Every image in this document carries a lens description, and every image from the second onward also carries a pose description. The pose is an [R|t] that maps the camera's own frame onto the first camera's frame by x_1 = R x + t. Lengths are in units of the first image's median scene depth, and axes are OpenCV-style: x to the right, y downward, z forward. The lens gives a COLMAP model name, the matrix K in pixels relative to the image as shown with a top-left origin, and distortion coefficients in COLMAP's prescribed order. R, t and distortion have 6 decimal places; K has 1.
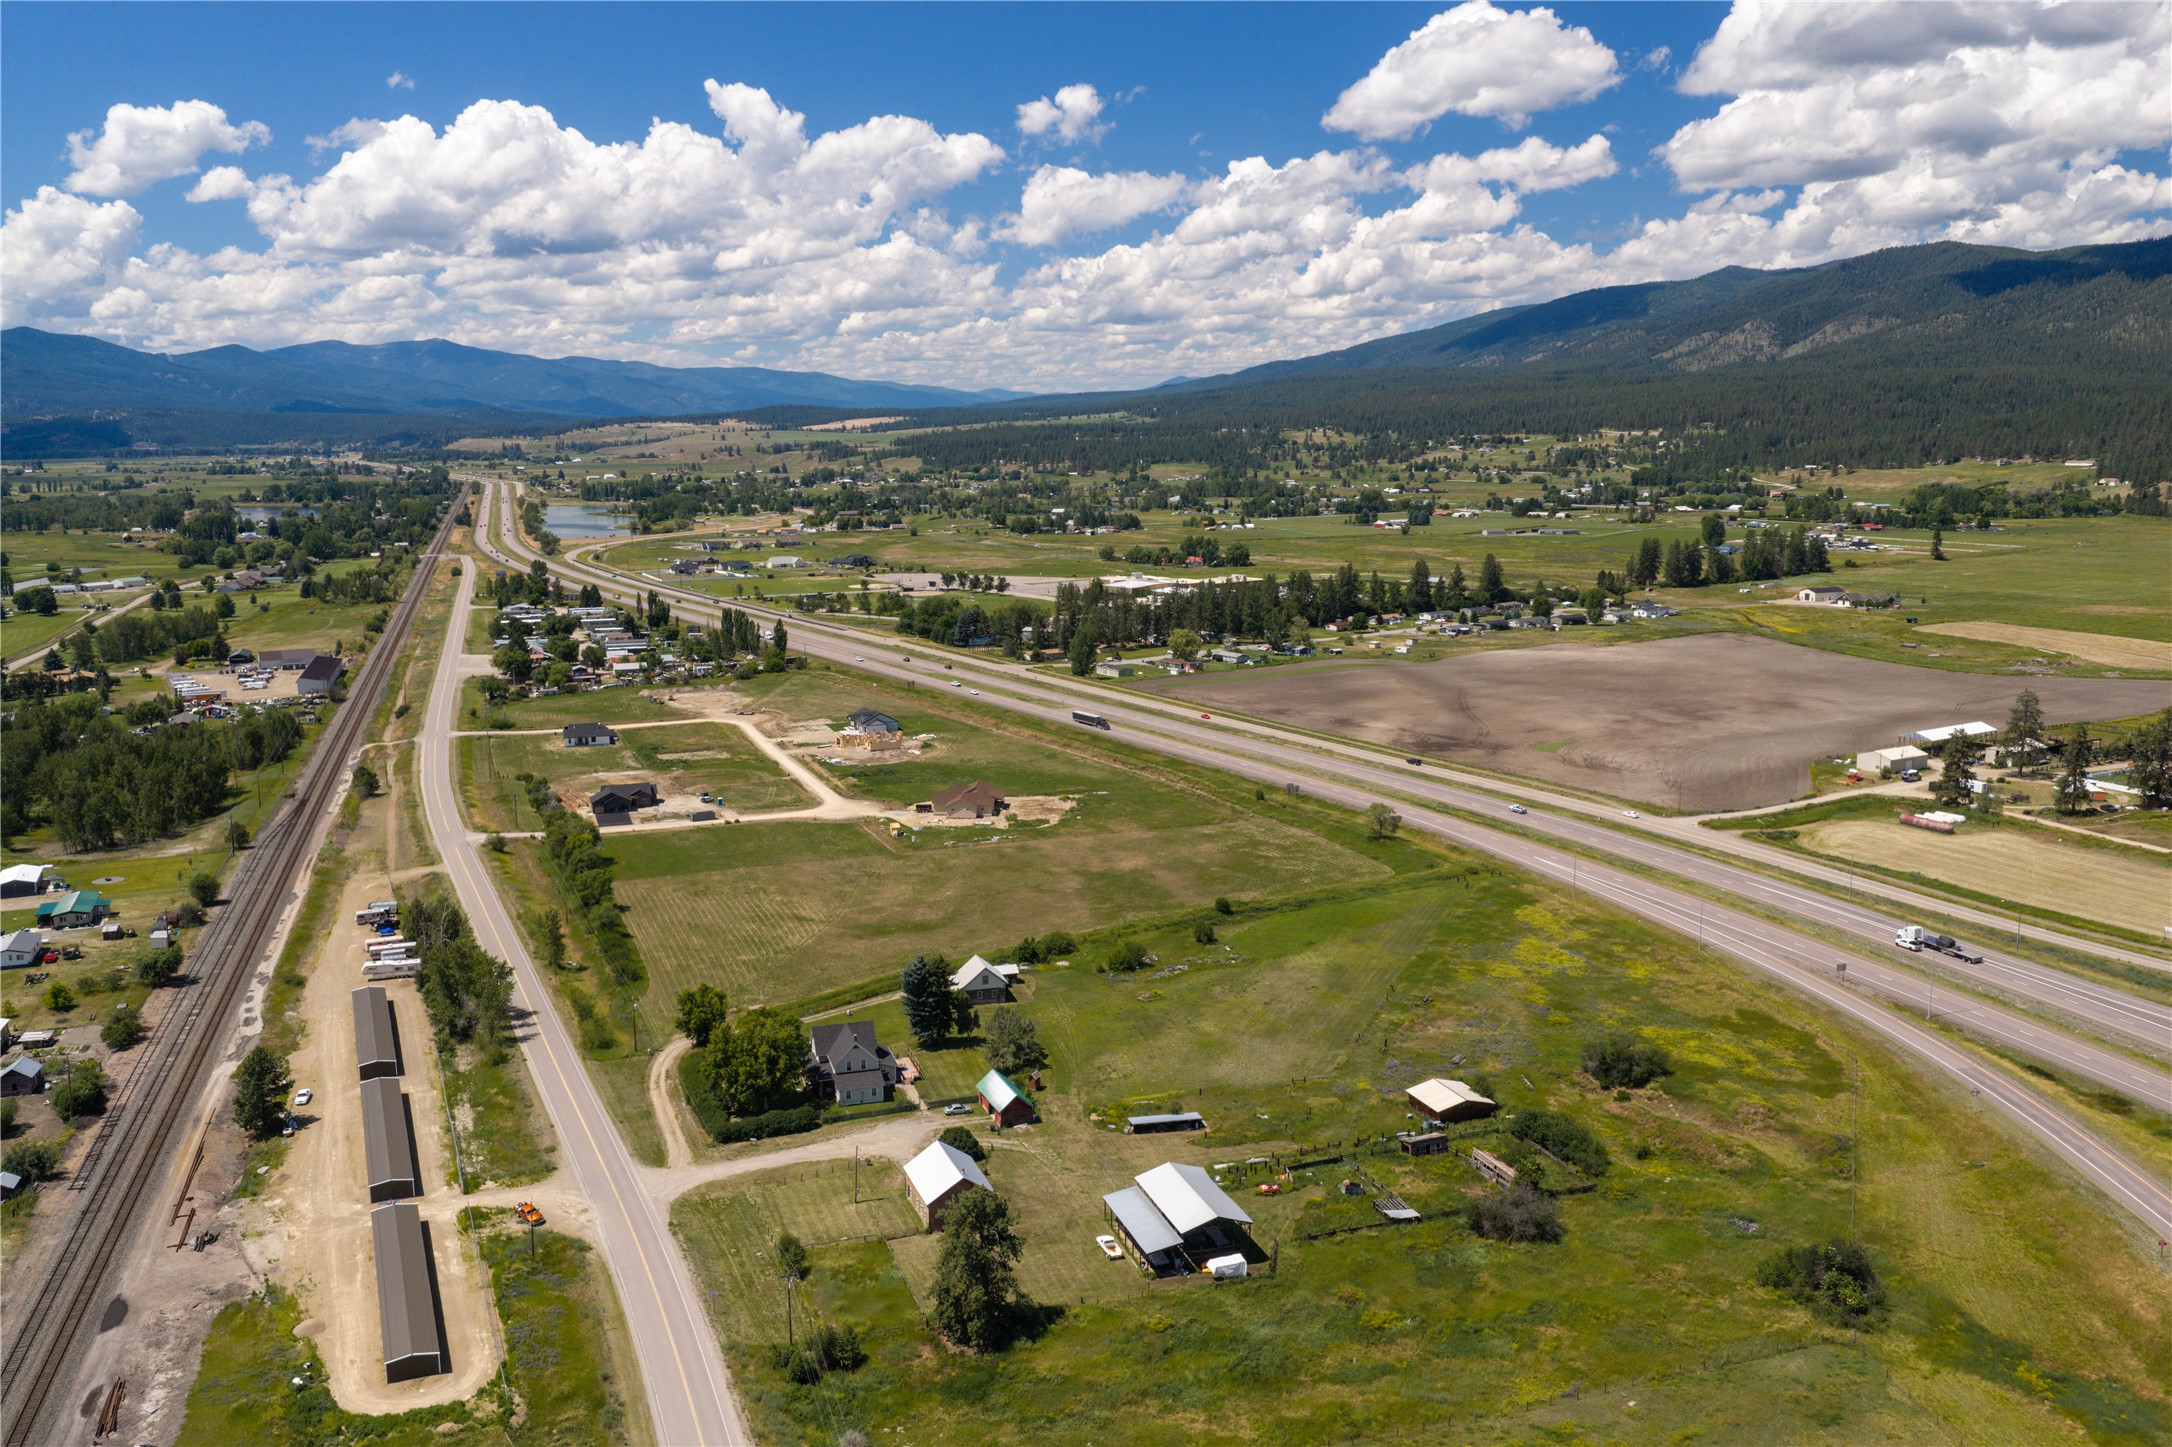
lens RADIAL K [[1790.9, 0, 1080.1], [0, 1790.9, 769.2], [0, 0, 1]] dist [0.026617, -0.049010]
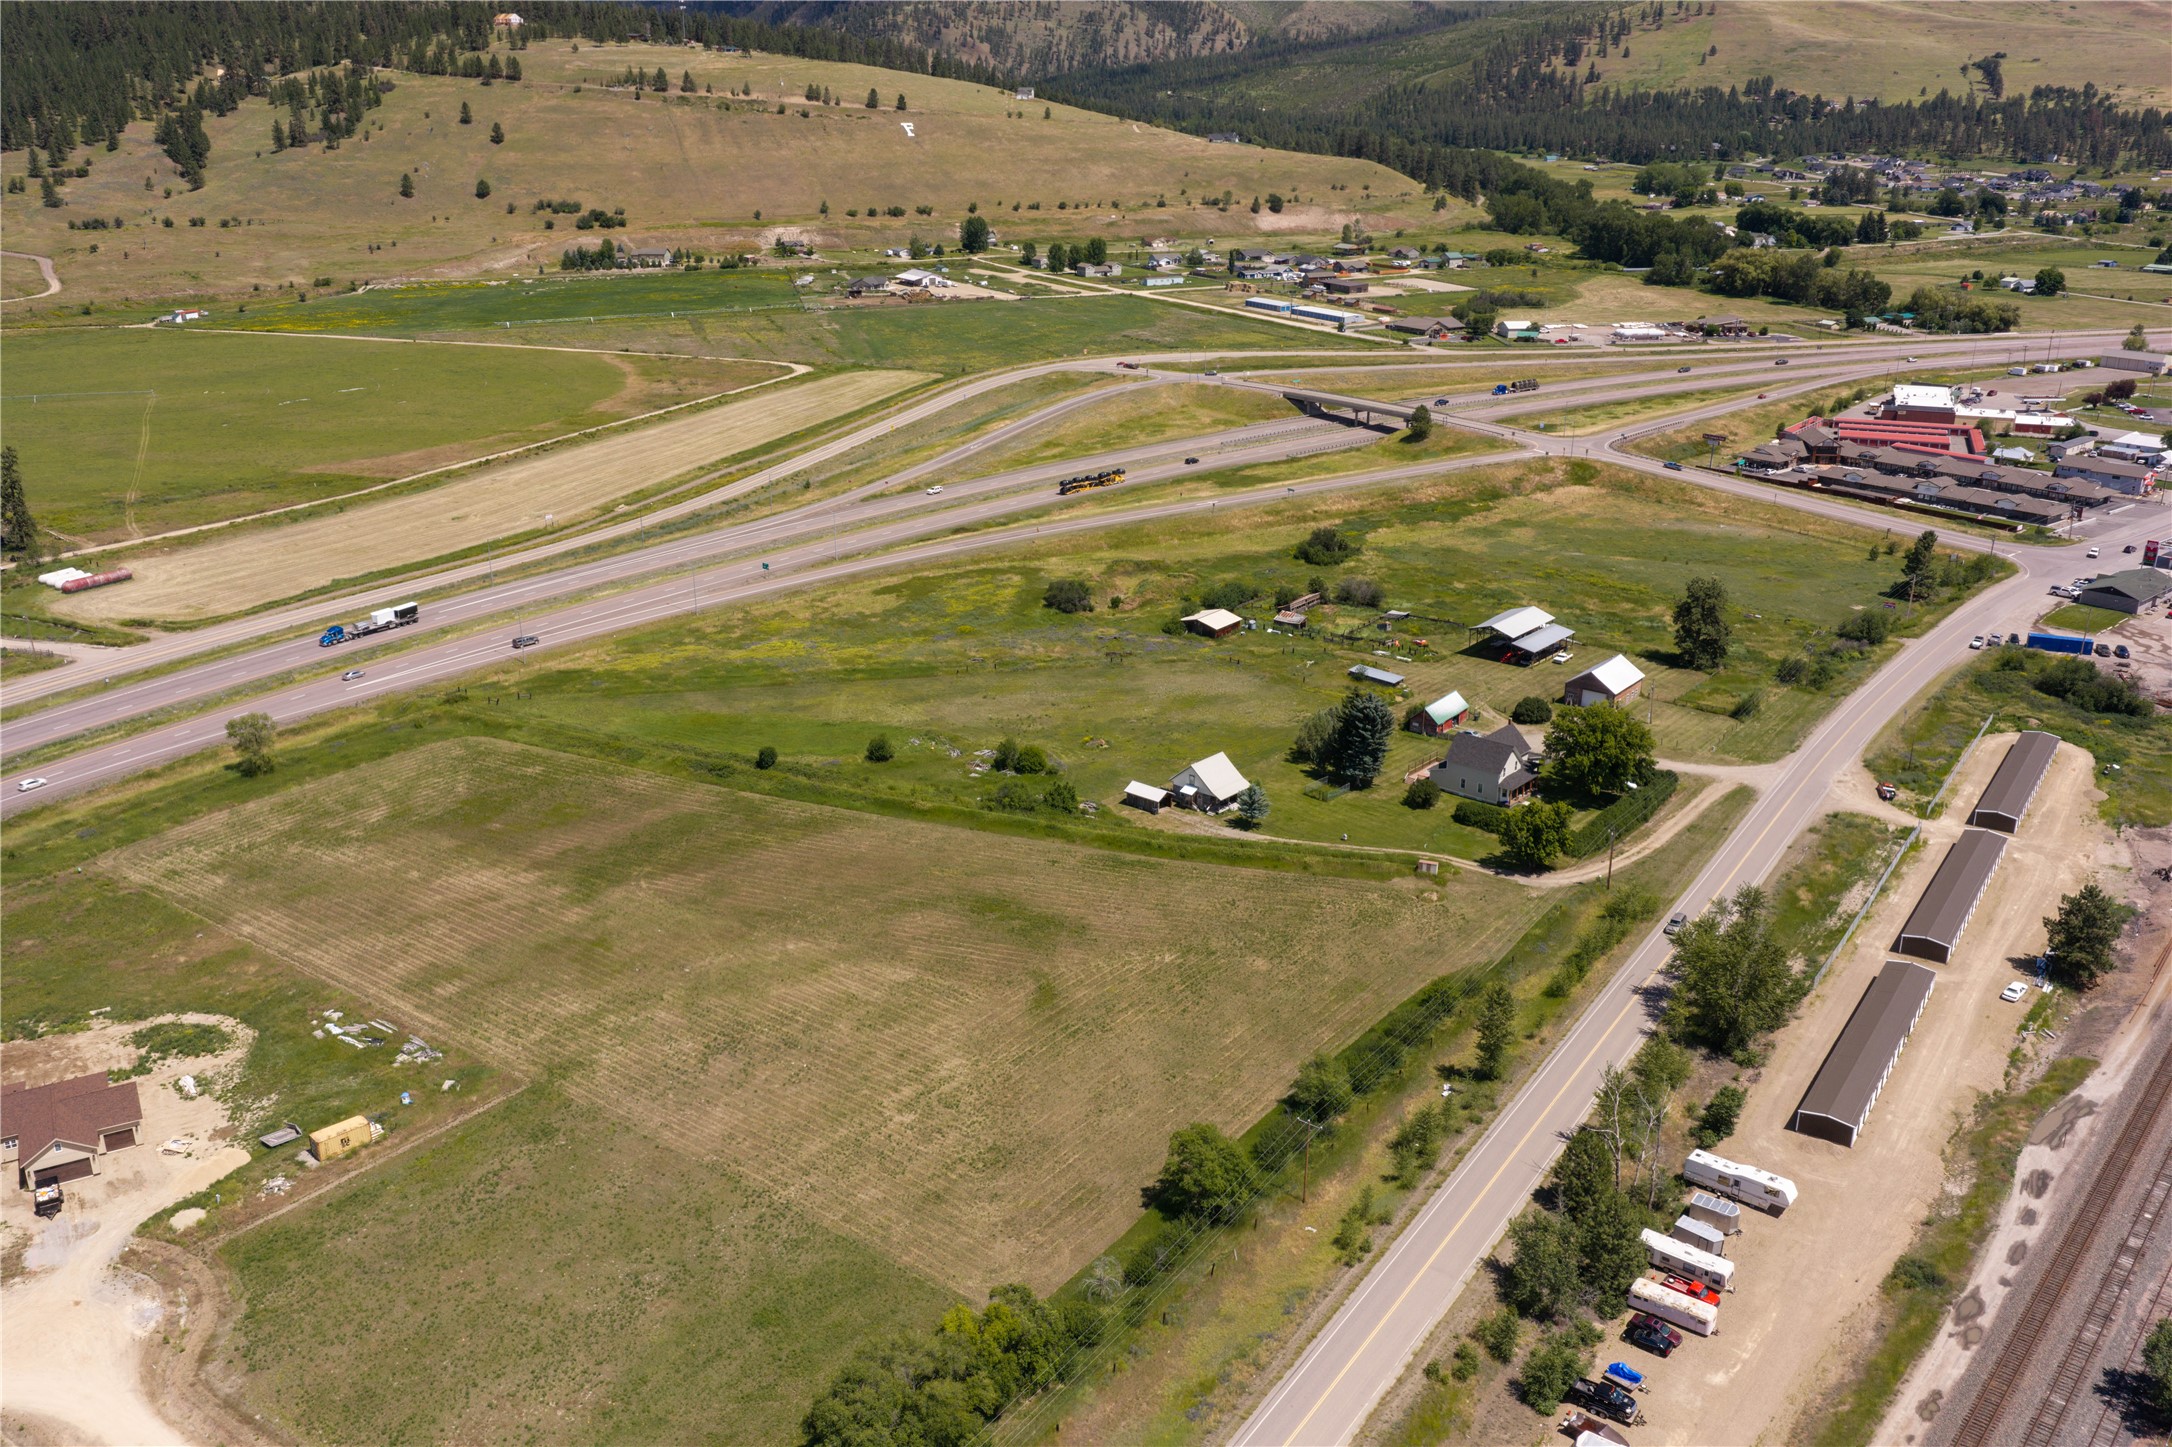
lens RADIAL K [[1798.4, 0, 1079.1], [0, 1798.4, 749.1], [0, 0, 1]] dist [0.006704, -0.009896]
pose [[-0.533072, -0.289769, 0.794902, -0.245594], [0.166595, 0.885180, 0.434399, -0.097178], [-0.829506, 0.363993, -0.423590, 0.496221]]
